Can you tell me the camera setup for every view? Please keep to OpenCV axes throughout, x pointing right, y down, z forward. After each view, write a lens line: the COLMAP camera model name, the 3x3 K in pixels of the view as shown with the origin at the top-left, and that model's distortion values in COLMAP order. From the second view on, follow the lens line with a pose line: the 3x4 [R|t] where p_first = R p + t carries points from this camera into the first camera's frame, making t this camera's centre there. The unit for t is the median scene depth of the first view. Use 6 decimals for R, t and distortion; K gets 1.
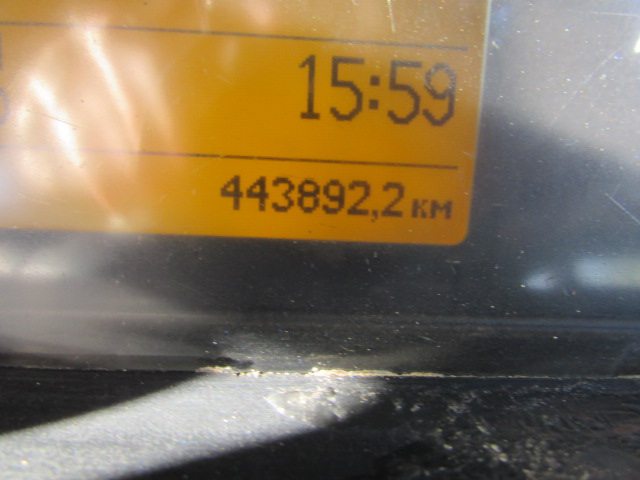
lens RADIAL K [[459.6, 0, 319.7], [0, 459.6, 240.1], [0, 0, 1]] dist [-0.039847, 0.019642]
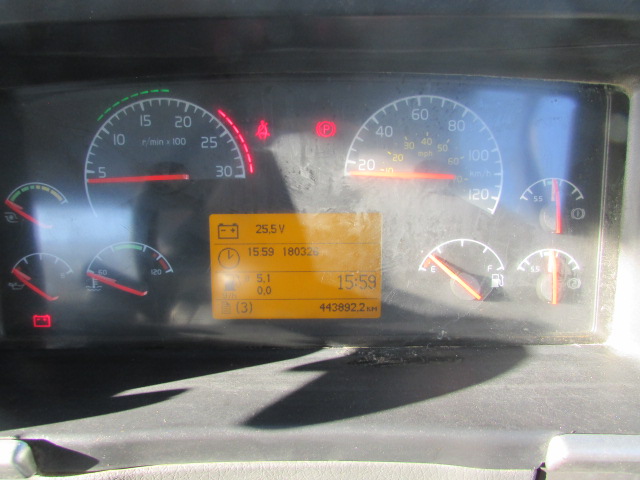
lens RADIAL K [[459.6, 0, 320.2], [0, 459.6, 240.4], [0, 0, 1]] dist [-0.039847, 0.019642]
pose [[0.997459, -0.041294, -0.058049, 0.053108], [0.038682, 0.998219, -0.045411, -0.519939], [0.059821, 0.043051, 0.997280, -3.162340]]
